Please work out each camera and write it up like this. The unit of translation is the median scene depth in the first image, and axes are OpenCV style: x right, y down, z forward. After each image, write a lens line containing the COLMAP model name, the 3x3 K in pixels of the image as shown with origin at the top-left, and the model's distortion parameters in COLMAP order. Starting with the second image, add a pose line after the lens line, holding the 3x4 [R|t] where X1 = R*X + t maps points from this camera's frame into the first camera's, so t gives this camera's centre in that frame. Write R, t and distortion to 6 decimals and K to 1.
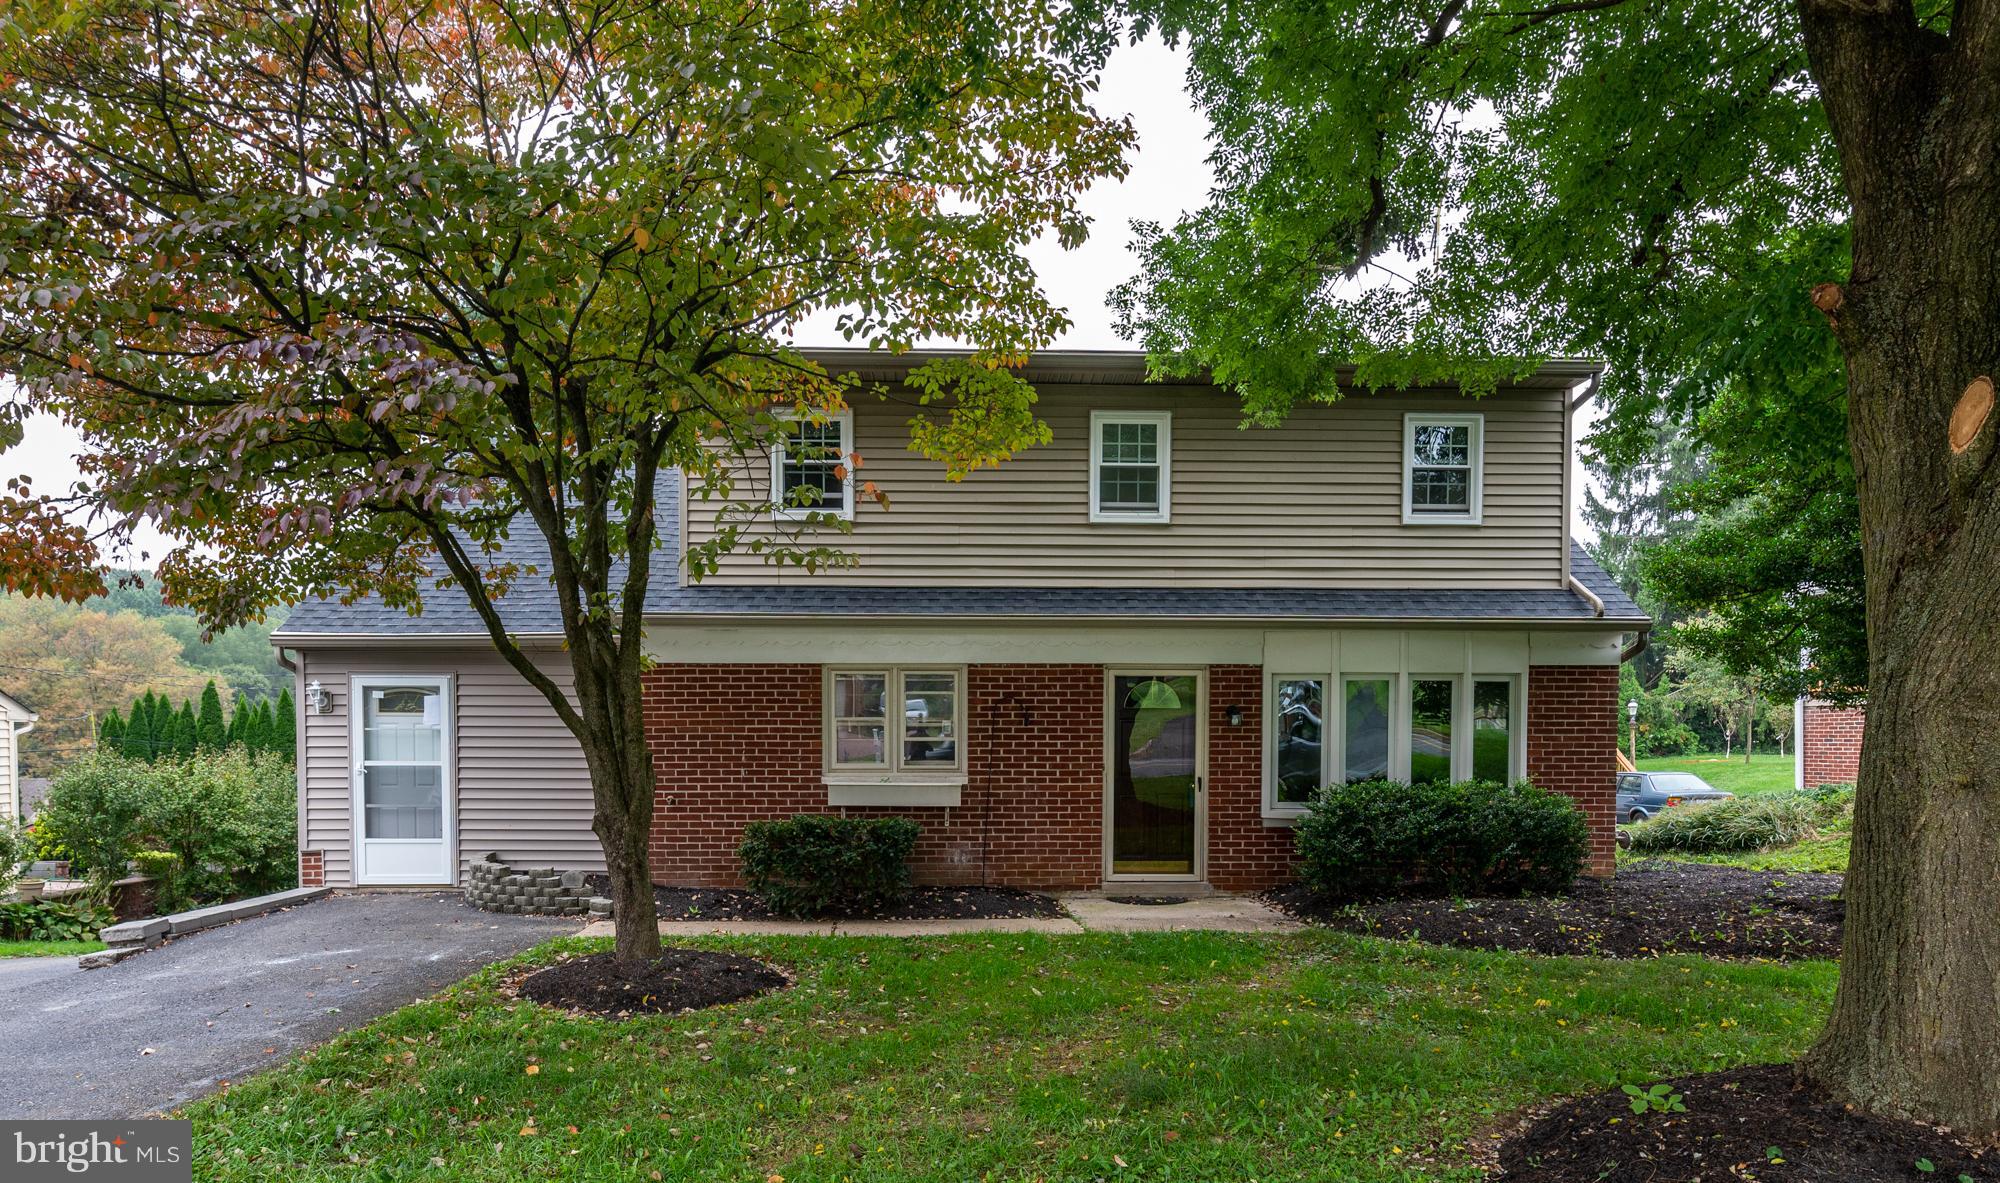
lens RADIAL K [[931.9, 0, 1000.0], [0, 931.9, 642.1], [0, 0, 1]] dist [-0.001594, -0.000389]
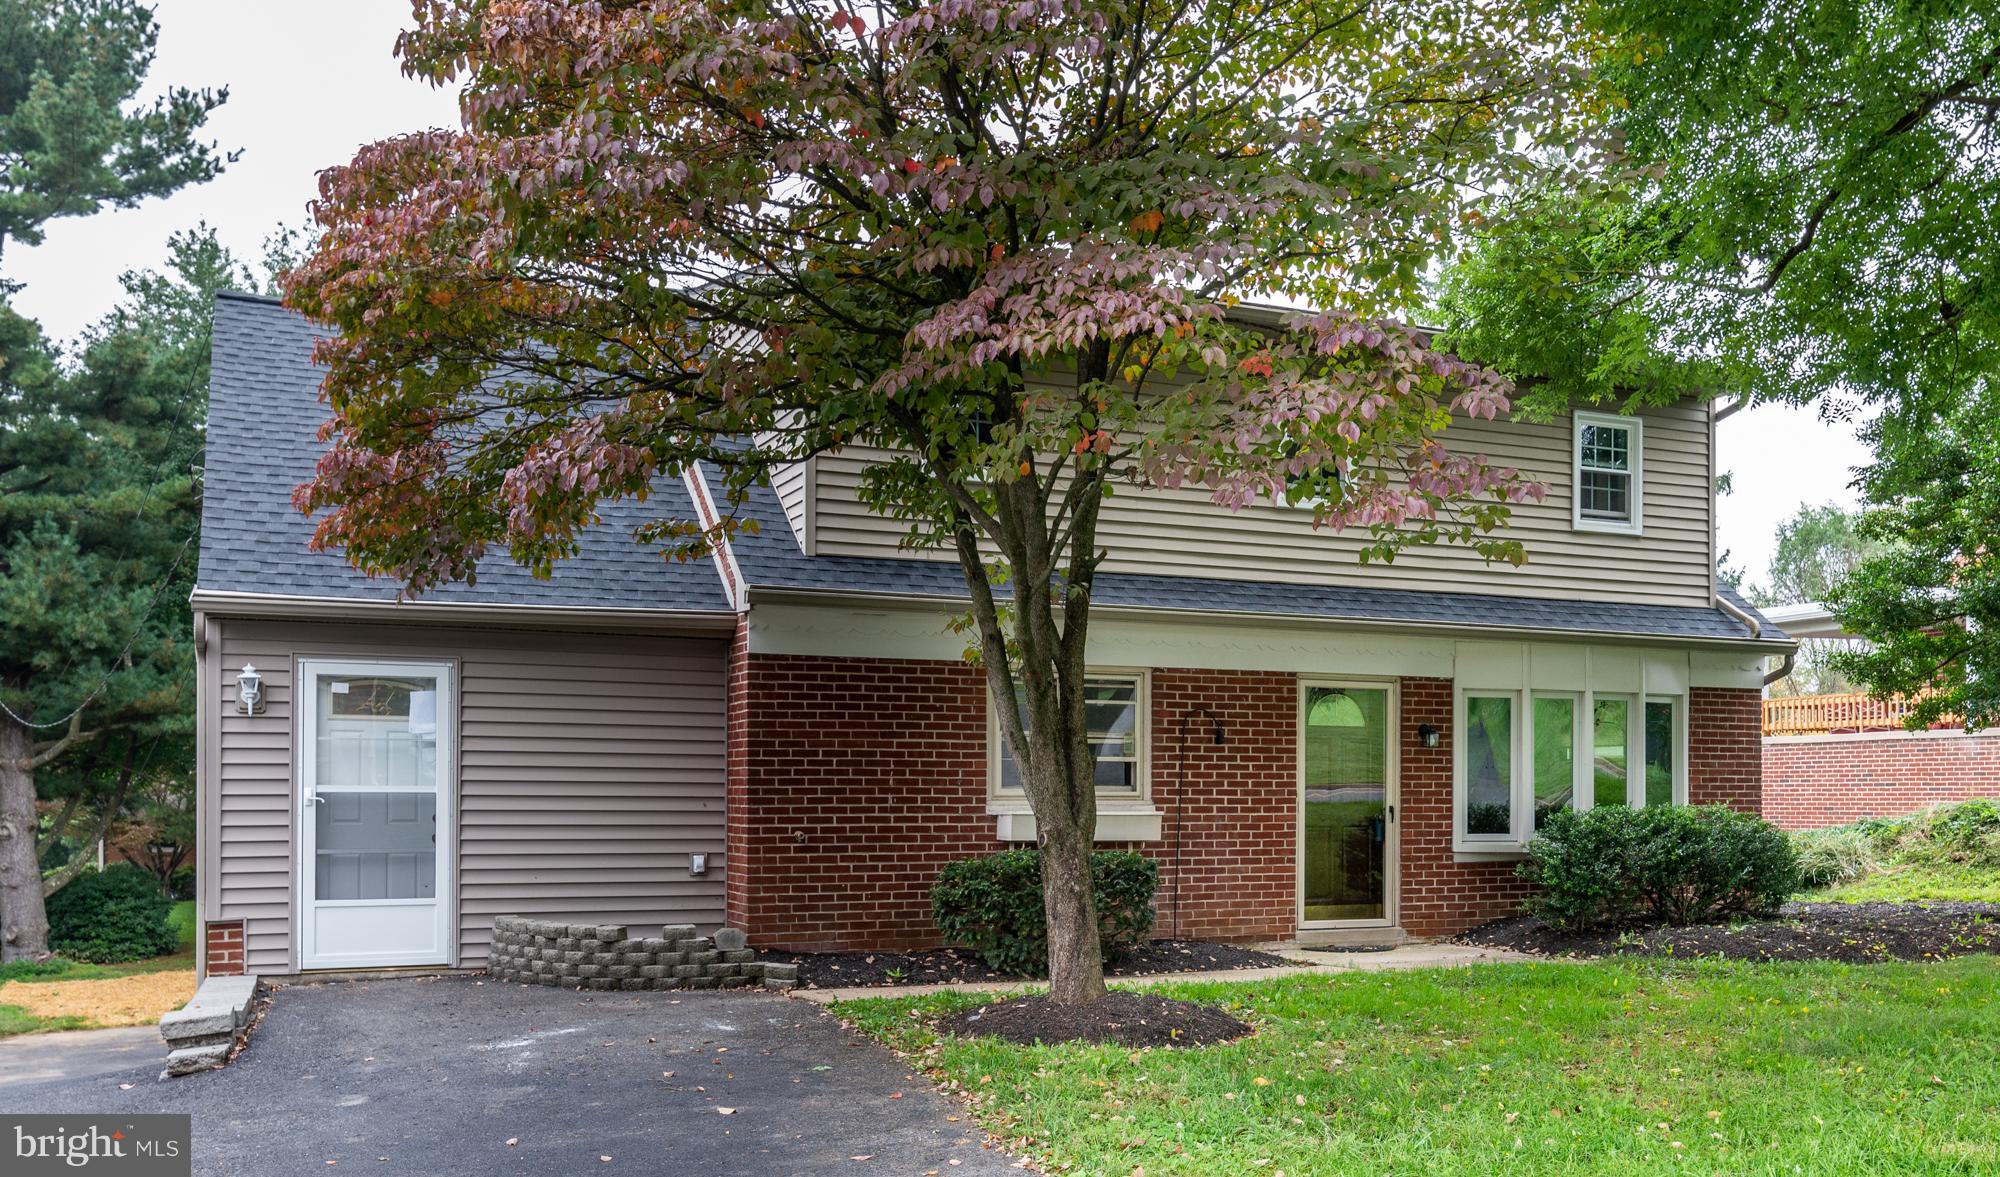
lens RADIAL K [[1358.4, 0, 999.8], [0, 1358.4, 588.7], [0, 0, 1]] dist [-0.001296, 0.000041]
pose [[0.951401, 0.046847, 0.304371, -0.531853], [-0.032324, 0.998093, -0.052583, 0.021128], [-0.306254, 0.040189, 0.951101, -0.103226]]
